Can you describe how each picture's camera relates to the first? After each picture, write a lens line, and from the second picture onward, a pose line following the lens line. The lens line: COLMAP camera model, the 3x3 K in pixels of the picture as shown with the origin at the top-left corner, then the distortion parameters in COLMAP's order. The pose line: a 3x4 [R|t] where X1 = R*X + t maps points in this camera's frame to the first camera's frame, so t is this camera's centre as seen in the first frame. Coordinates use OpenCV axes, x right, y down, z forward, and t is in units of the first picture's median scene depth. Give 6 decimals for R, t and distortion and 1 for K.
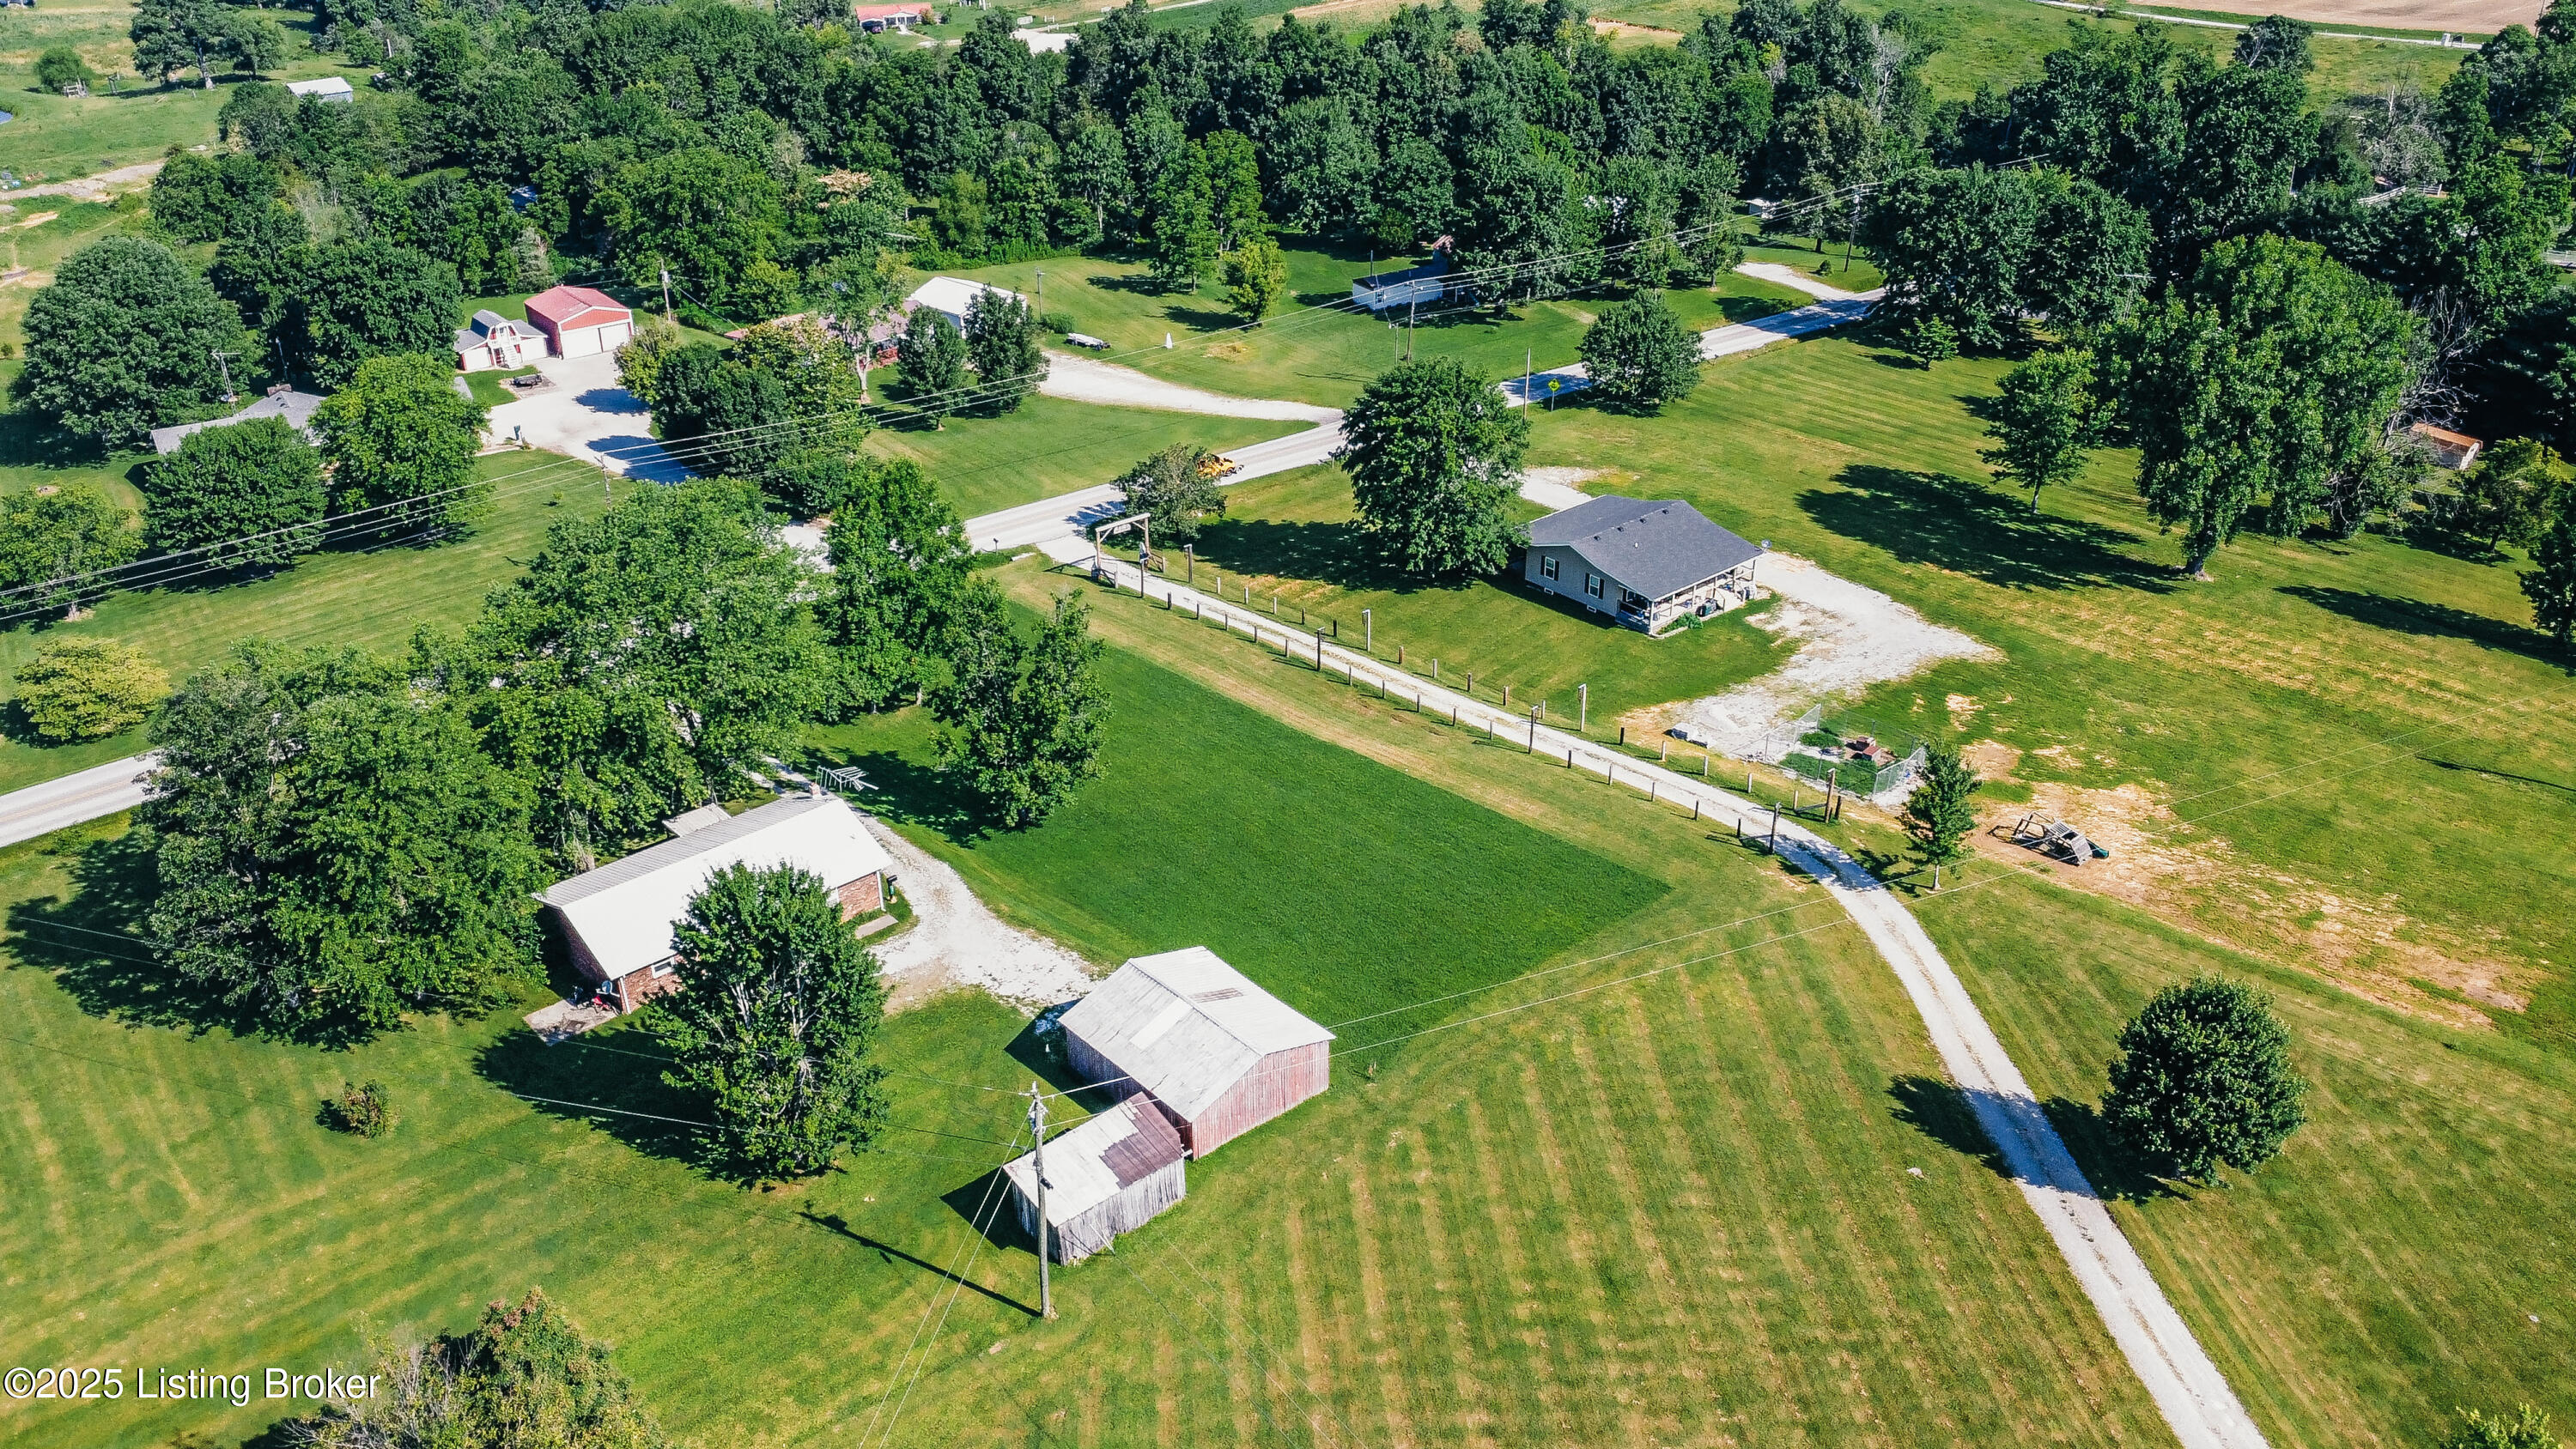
lens RADIAL K [[1949.2, 0, 1280.6], [0, 1949.2, 715.0], [0, 0, 1]] dist [0.004512, -0.007230]
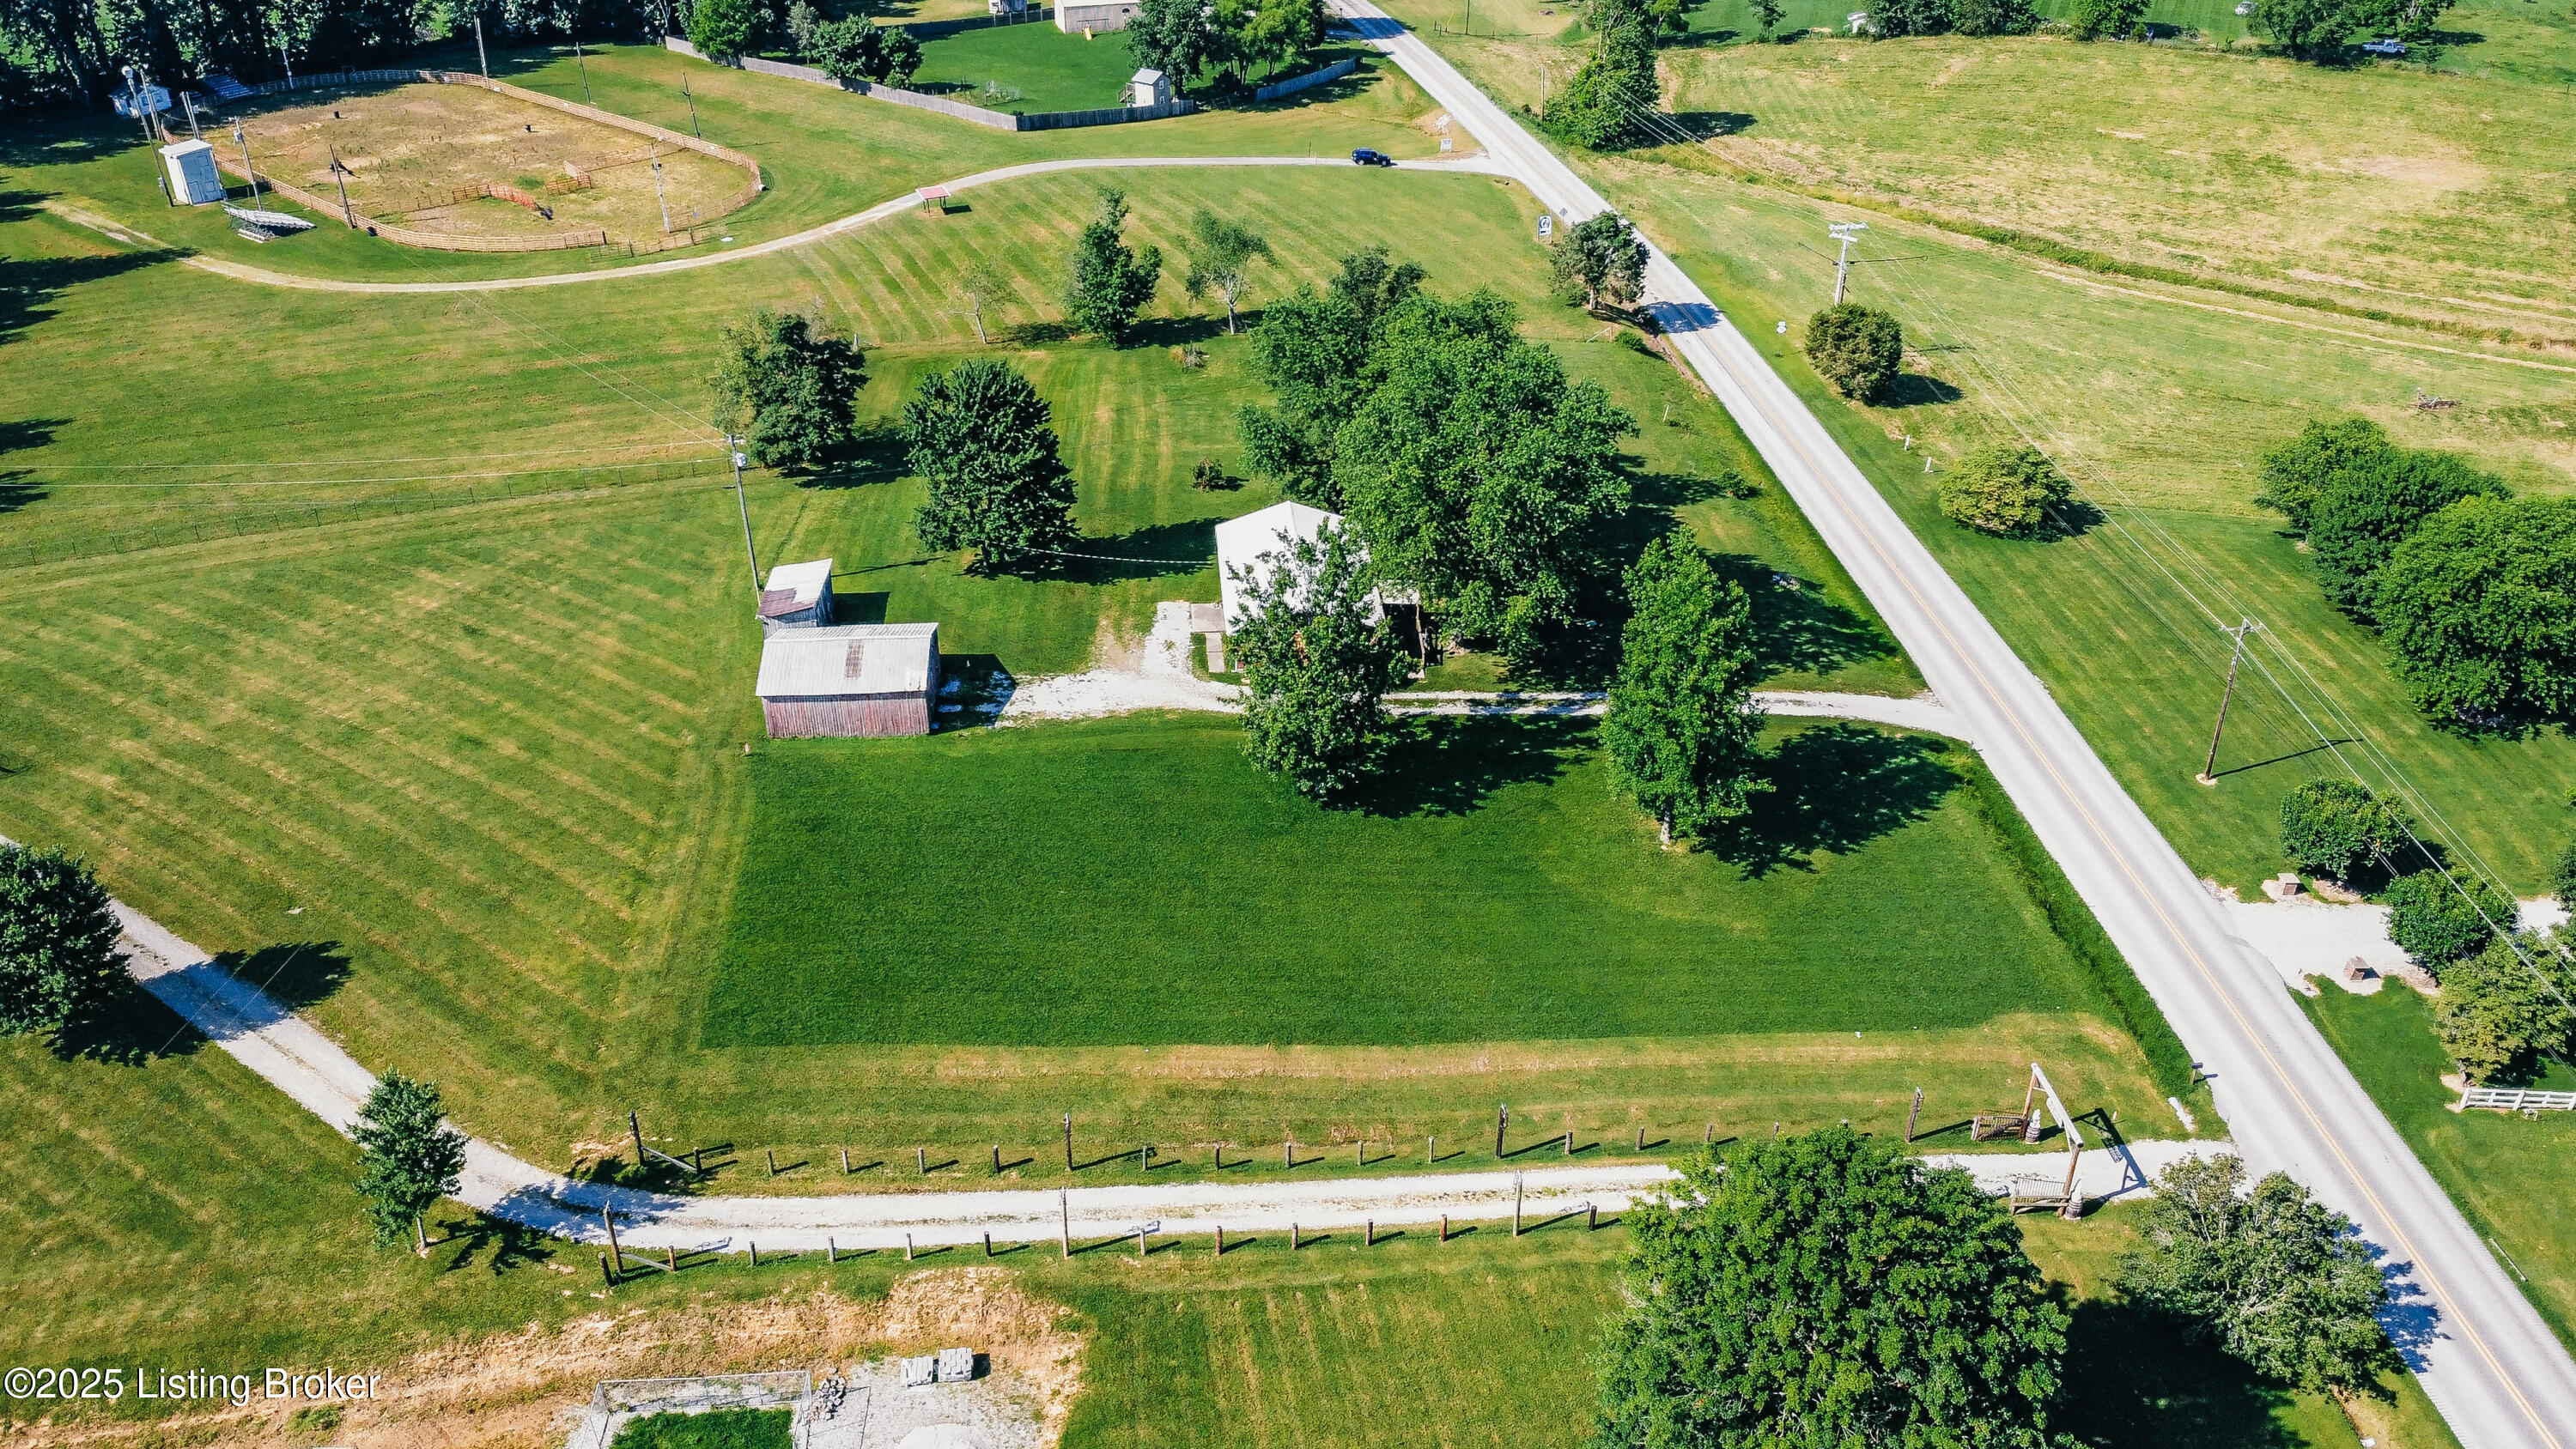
lens RADIAL K [[1949.2, 0, 1280.6], [0, 1949.2, 715.0], [0, 0, 1]] dist [0.004512, -0.007230]
pose [[-0.610938, 0.402113, -0.681953, 0.445500], [-0.367173, 0.619234, 0.694069, -0.535689], [0.701383, 0.674429, -0.230669, 1.001237]]
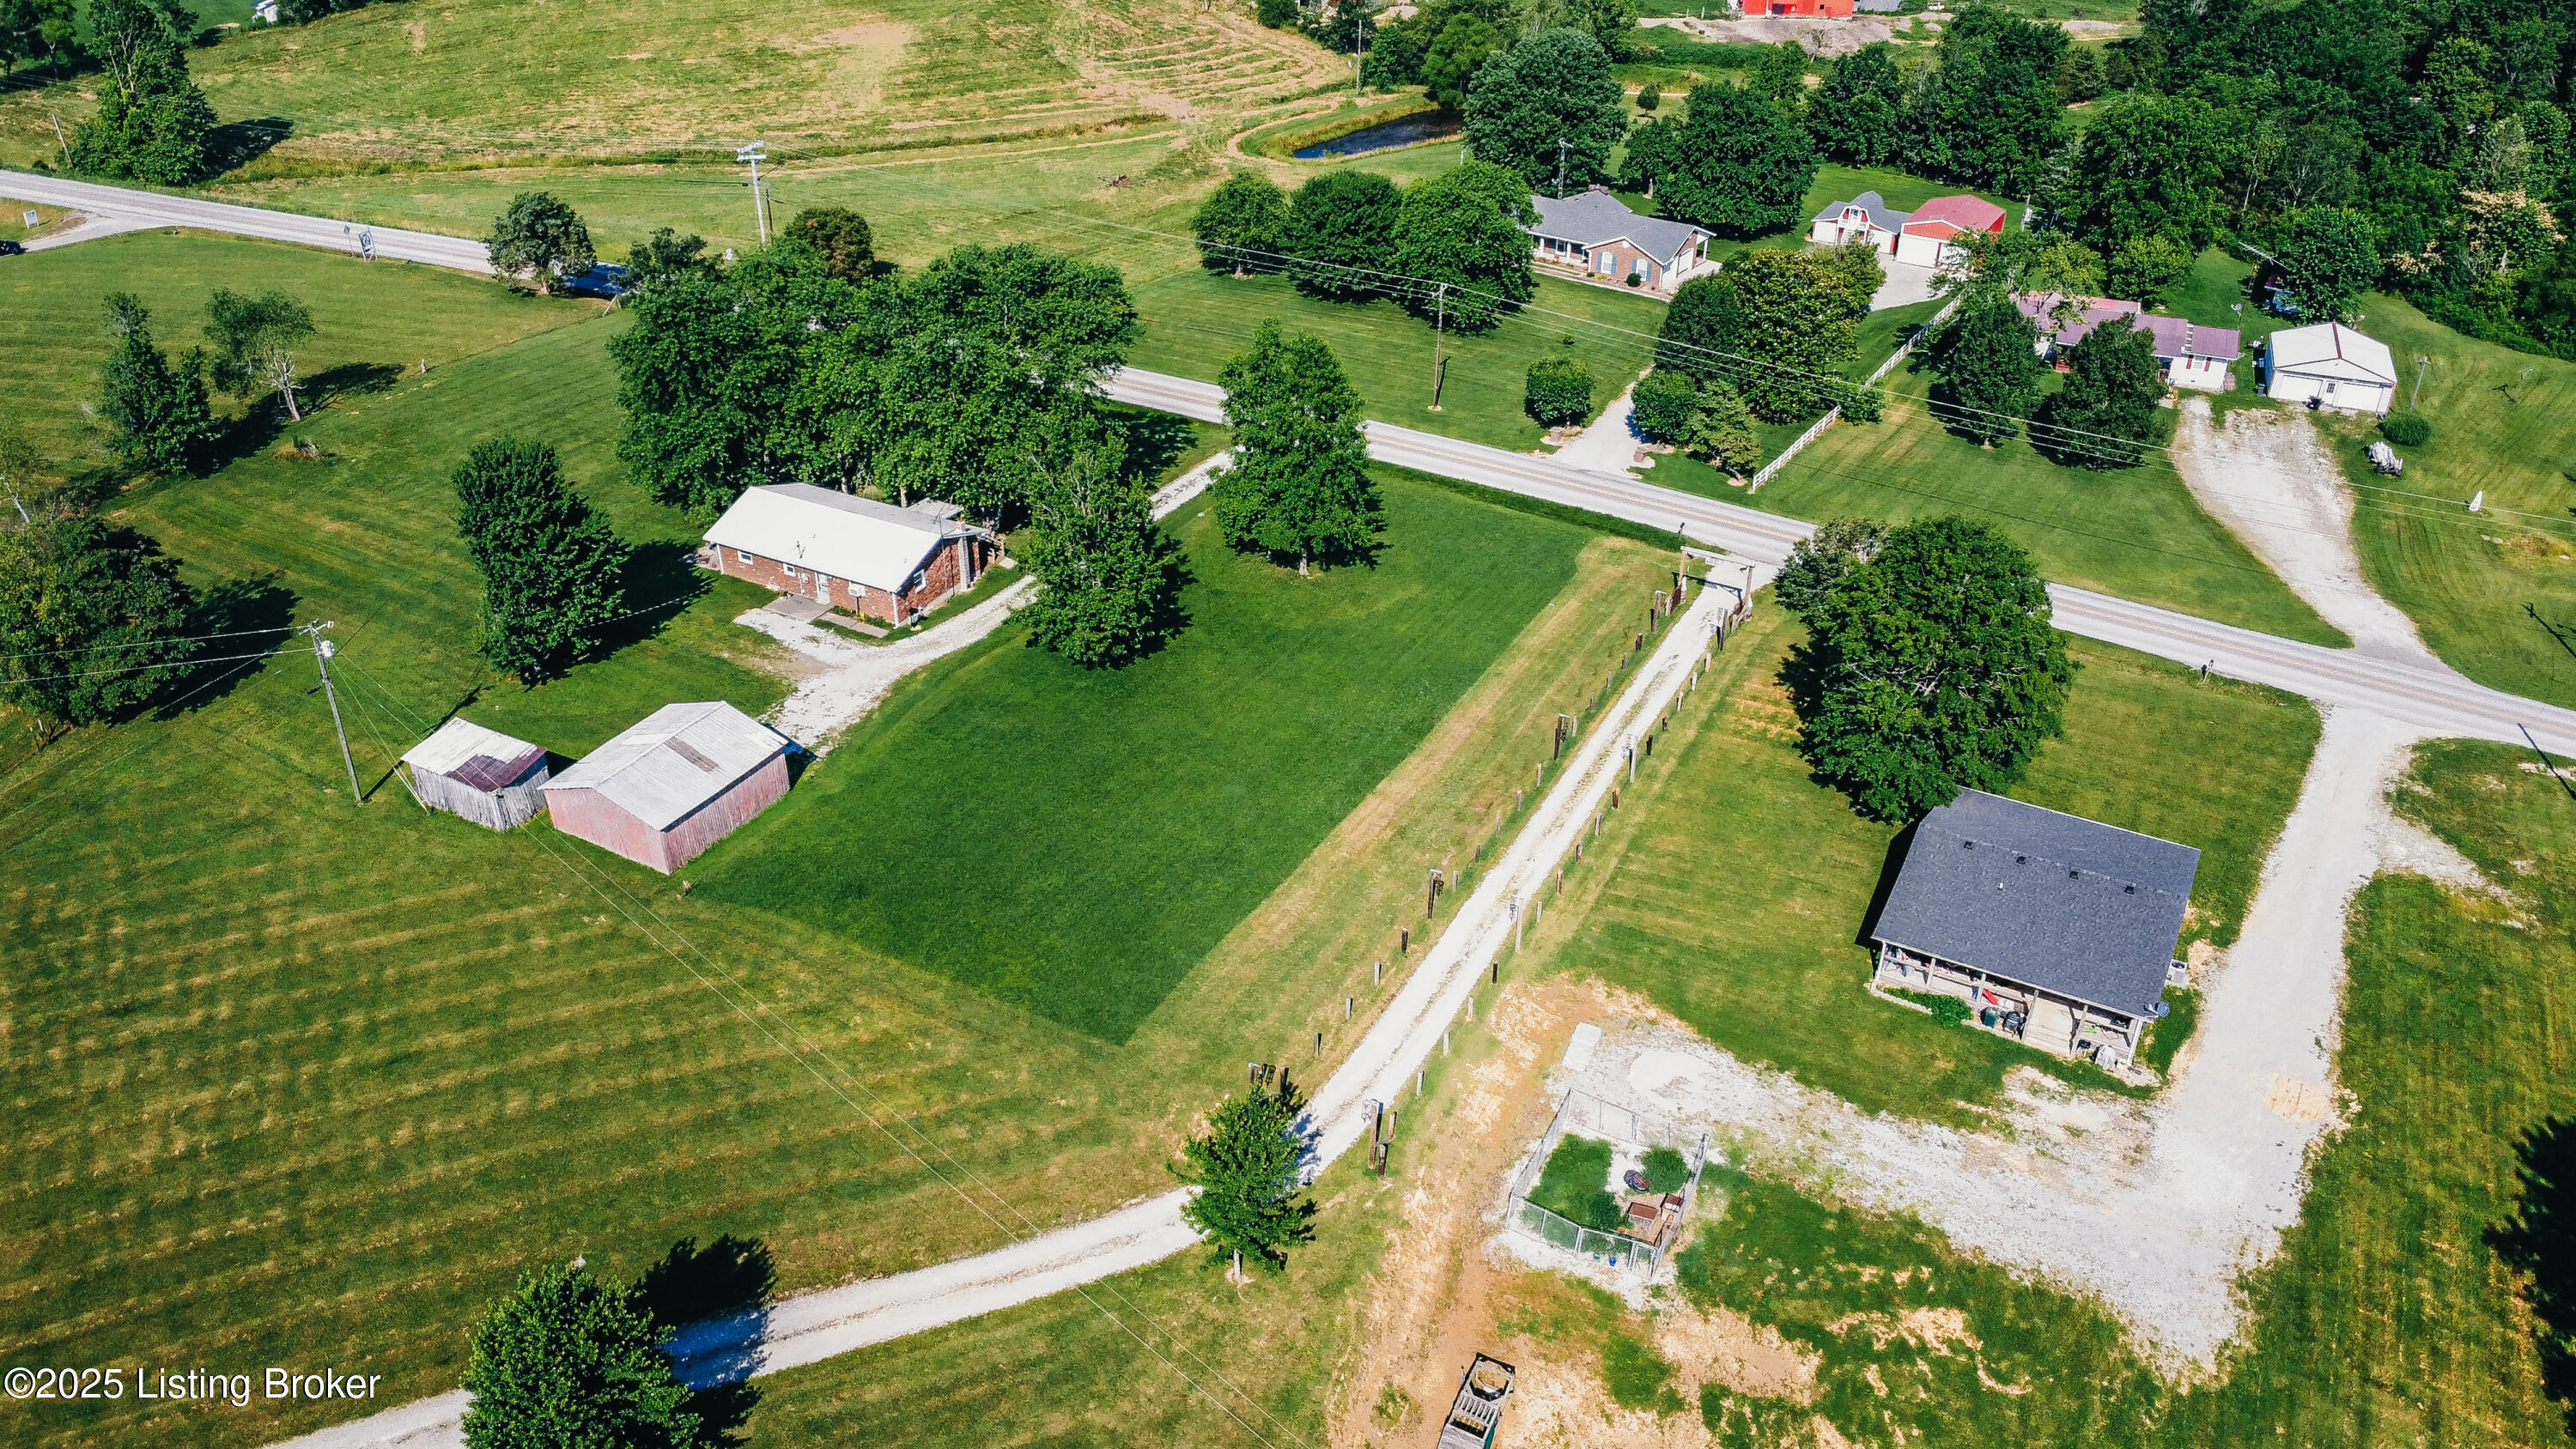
lens RADIAL K [[1949.2, 0, 1280.6], [0, 1949.2, 715.0], [0, 0, 1]] dist [0.004512, -0.007230]
pose [[0.340064, 0.489005, -0.803263, 0.650653], [-0.443134, 0.836718, 0.321769, -0.259081], [0.829451, 0.246531, 0.501233, 0.472485]]
